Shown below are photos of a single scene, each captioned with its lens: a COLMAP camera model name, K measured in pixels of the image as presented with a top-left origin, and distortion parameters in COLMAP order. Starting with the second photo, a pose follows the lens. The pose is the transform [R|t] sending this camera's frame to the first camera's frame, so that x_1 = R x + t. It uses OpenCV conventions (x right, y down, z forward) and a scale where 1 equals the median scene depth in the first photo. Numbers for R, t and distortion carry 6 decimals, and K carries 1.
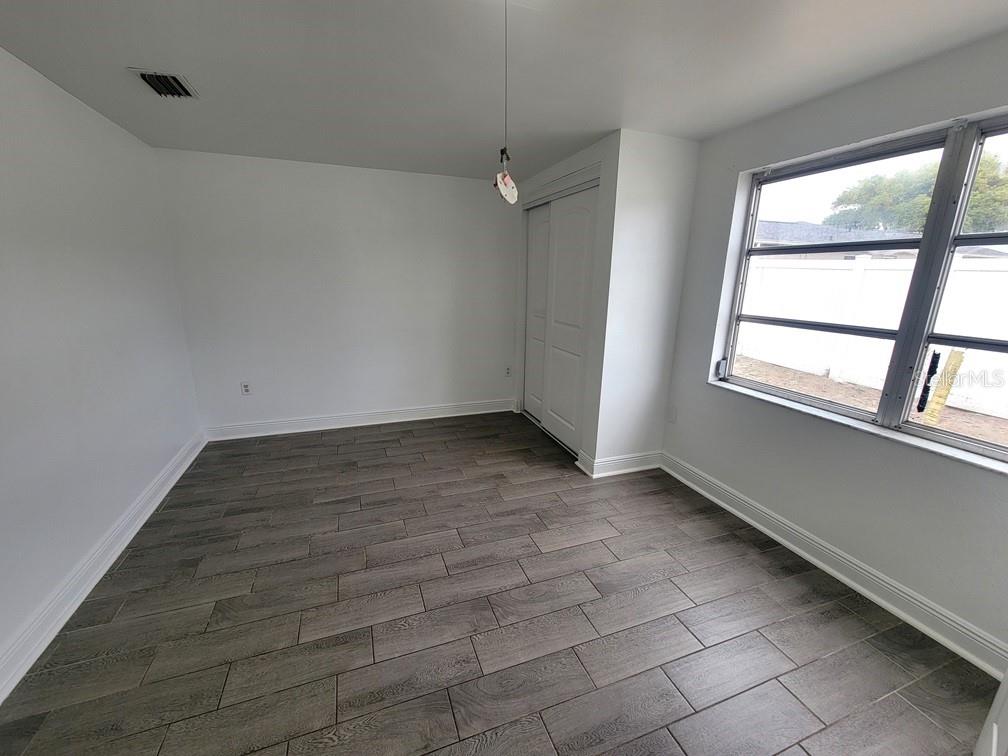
lens RADIAL K [[411.5, 0, 501.1], [0, 411.5, 383.3], [0, 0, 1]] dist [0.000067, -0.000917]
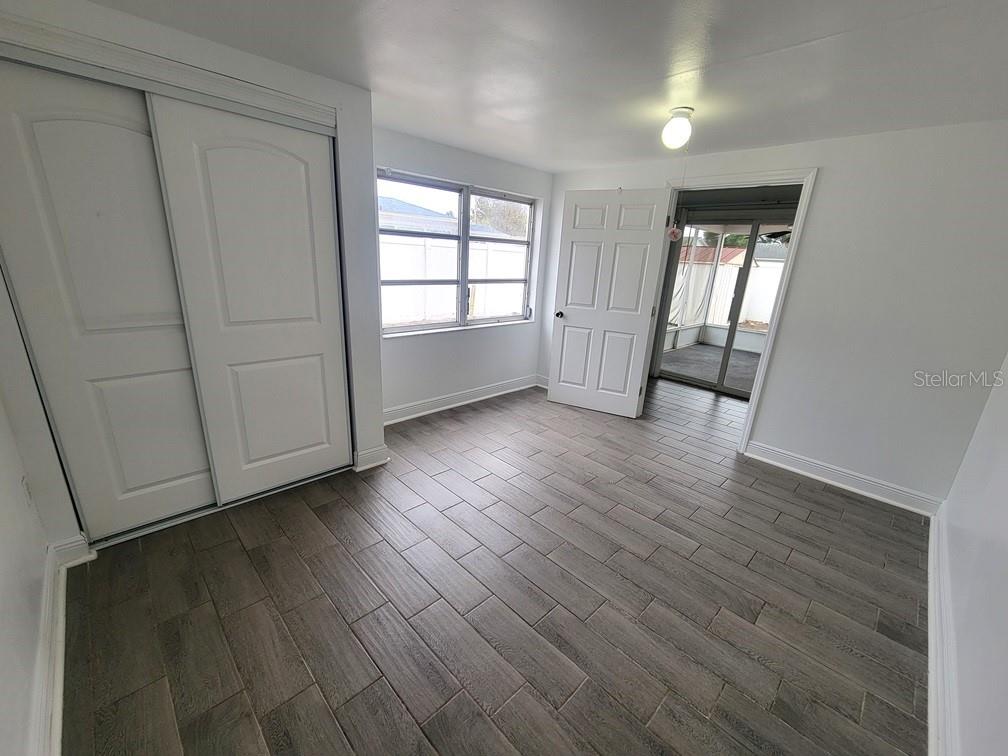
lens RADIAL K [[411.5, 0, 501.1], [0, 411.5, 383.3], [0, 0, 1]] dist [0.000067, -0.000917]
pose [[-0.404732, -0.310683, 0.860040, -0.987594], [0.174210, 0.897092, 0.406050, -0.425413], [-0.897687, 0.314169, -0.308958, 1.477526]]
